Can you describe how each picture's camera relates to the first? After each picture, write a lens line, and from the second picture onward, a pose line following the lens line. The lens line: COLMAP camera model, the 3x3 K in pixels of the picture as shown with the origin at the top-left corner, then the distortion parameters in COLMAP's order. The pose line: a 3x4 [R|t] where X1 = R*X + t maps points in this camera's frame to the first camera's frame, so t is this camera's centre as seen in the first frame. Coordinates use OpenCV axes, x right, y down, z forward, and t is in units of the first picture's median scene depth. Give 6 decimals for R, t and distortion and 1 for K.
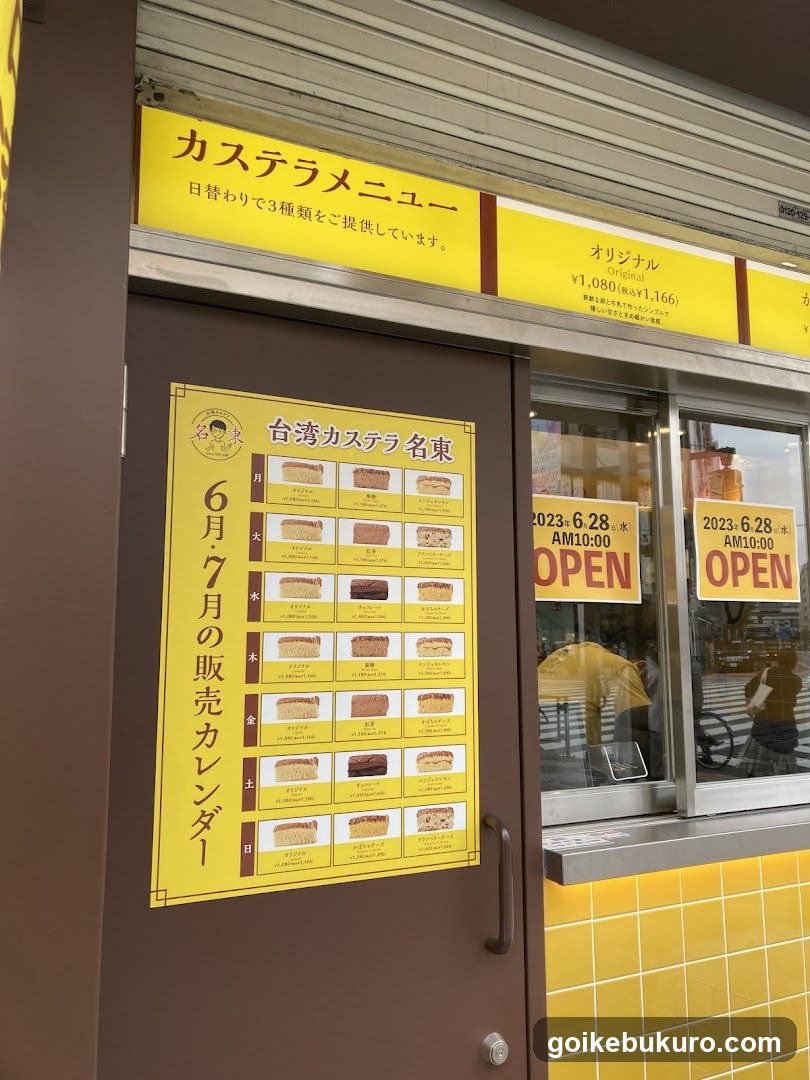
lens RADIAL K [[887.4, 0, 404.1], [0, 887.4, 532.0], [0, 0, 1]] dist [0.026804, -0.027718]
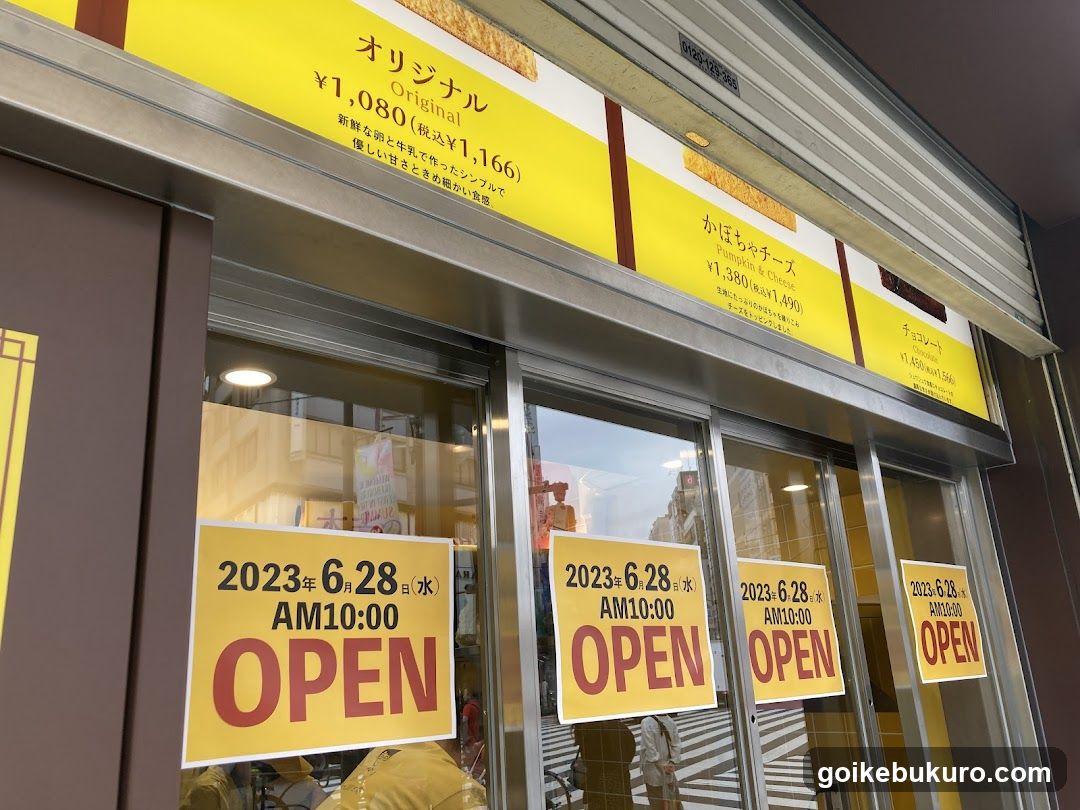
lens RADIAL K [[887.4, 0, 544.0], [0, 887.4, 402.1], [0, 0, 1]] dist [0.026804, -0.027718]
pose [[0.945005, 0.047064, 0.323652, 0.140512], [0.013882, 0.982928, -0.183467, -0.015934], [-0.326762, 0.177870, 0.928218, 0.478036]]
